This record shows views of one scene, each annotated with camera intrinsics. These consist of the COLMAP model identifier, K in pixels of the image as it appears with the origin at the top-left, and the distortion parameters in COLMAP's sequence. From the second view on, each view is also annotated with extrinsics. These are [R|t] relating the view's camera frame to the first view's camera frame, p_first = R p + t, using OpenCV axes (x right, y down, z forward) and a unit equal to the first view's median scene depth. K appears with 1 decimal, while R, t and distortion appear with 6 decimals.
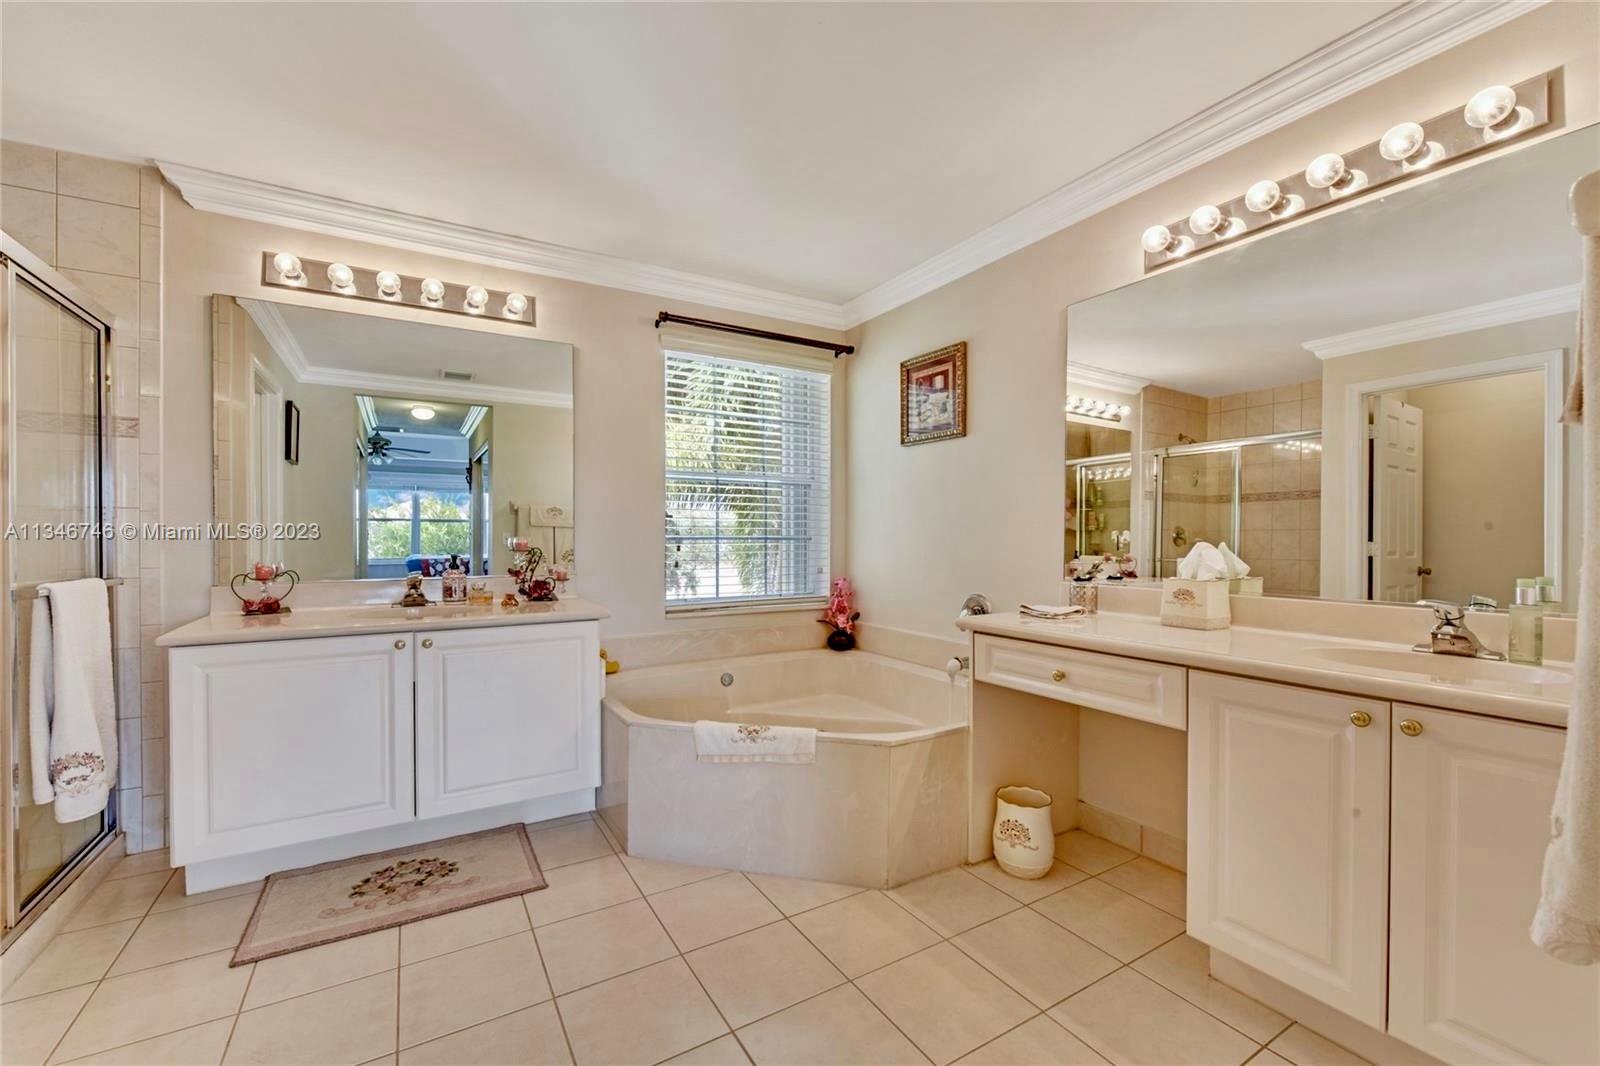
lens RADIAL K [[651.2, 0, 802.6], [0, 651.2, 533.6], [0, 0, 1]] dist [0.010151, -0.002309]
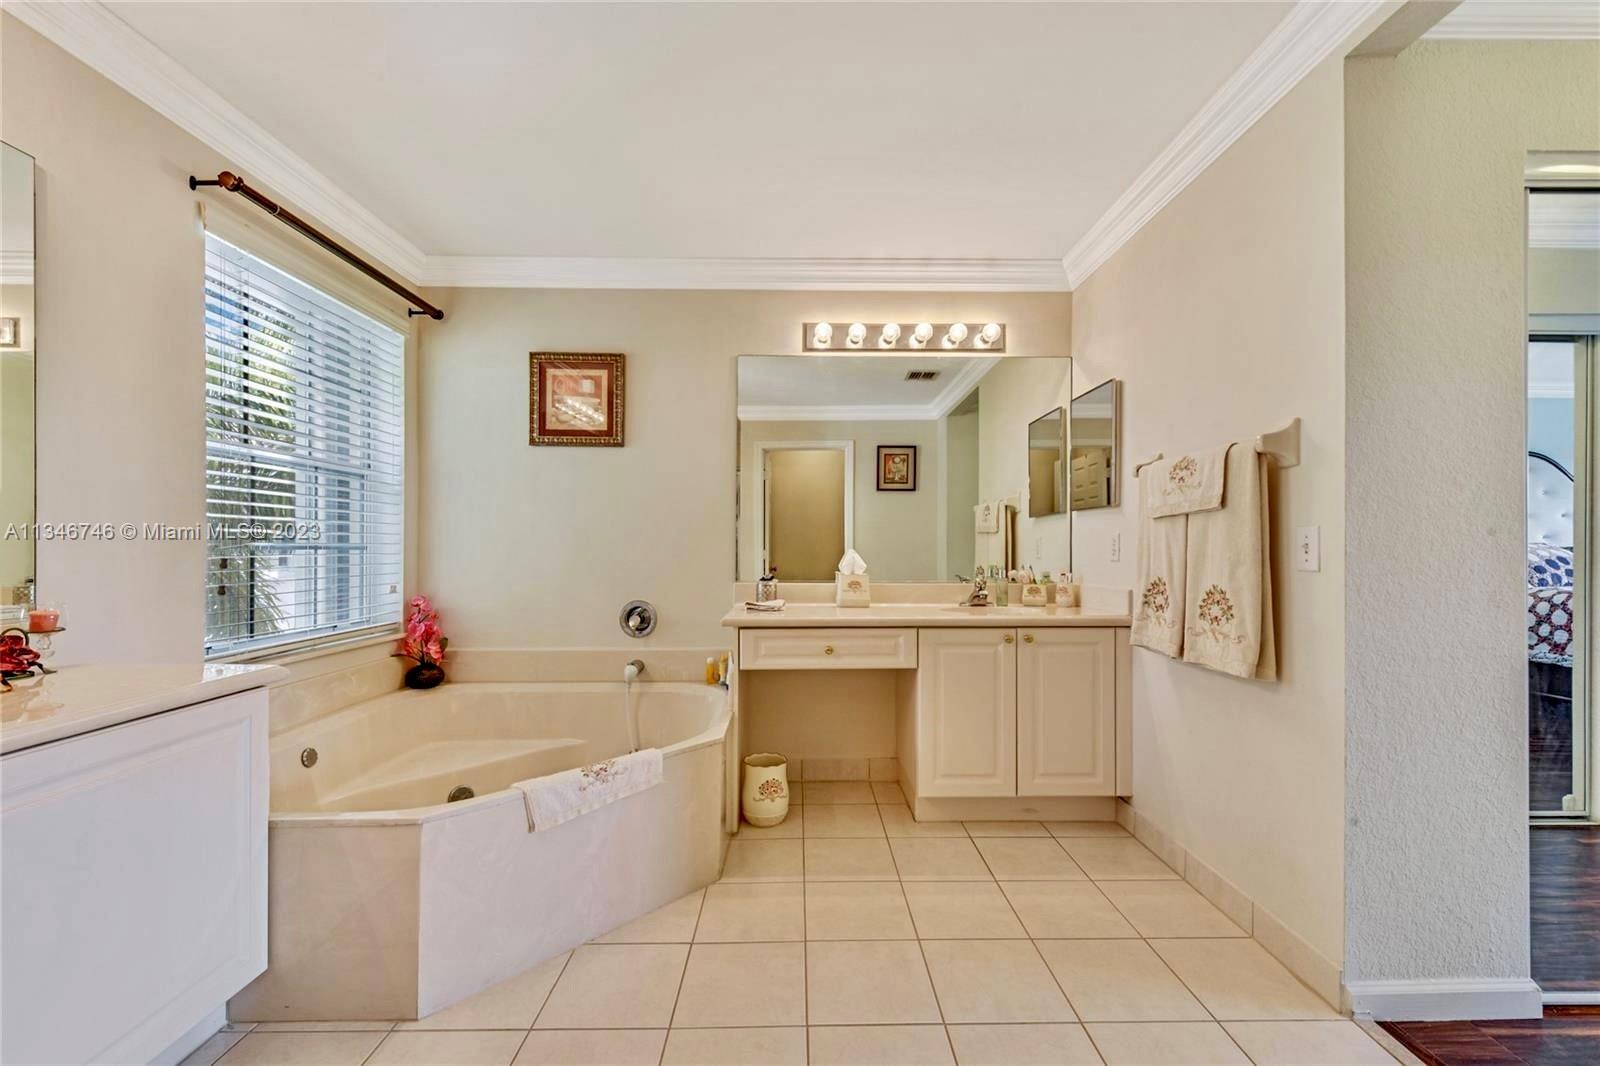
lens RADIAL K [[651.2, 0, 803.9], [0, 651.2, 546.9], [0, 0, 1]] dist [0.010151, -0.002309]
pose [[0.507863, 0.000494, 0.861438, -0.659712], [-0.003337, 0.999993, 0.001394, 0.006321], [-0.861432, -0.003583, 0.507861, 0.324493]]
